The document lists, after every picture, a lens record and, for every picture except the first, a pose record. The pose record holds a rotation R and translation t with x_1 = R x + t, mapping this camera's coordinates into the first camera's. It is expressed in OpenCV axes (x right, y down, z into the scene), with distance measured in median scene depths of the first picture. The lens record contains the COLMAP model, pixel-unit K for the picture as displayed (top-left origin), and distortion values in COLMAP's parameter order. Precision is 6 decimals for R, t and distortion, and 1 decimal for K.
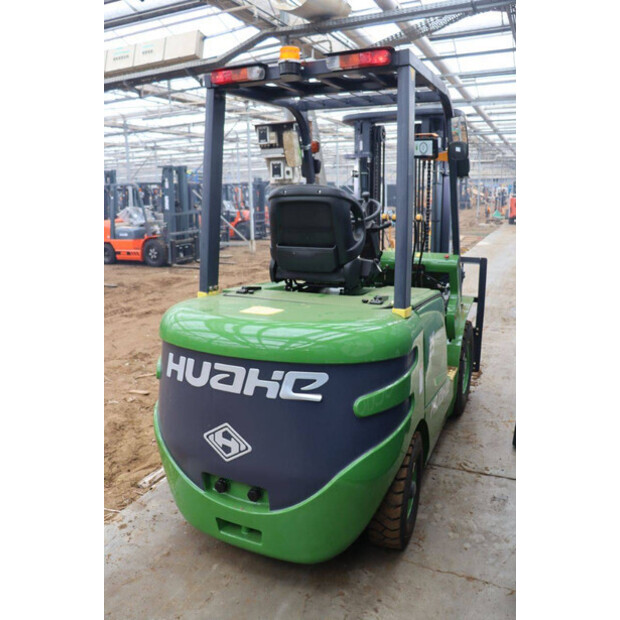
lens RADIAL K [[515.4, 0, 309.6], [0, 515.4, 311.7], [0, 0, 1]] dist [-0.091449, 0.011213]
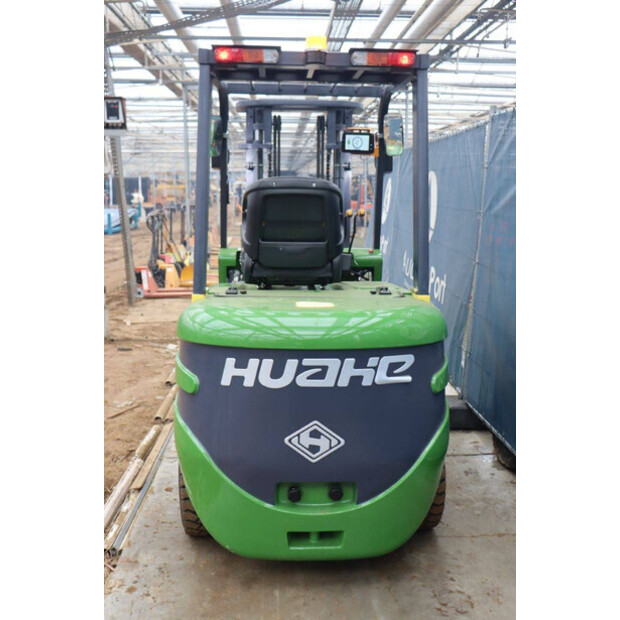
lens RADIAL K [[632.1, 0, 309.2], [0, 632.1, 308.5], [0, 0, 1]] dist [-0.046677, 0.000000]
pose [[0.882764, -0.068814, 0.464749, -0.697581], [0.086867, 0.996066, -0.017515, 0.026582], [-0.461715, 0.055833, 0.885269, -0.056522]]
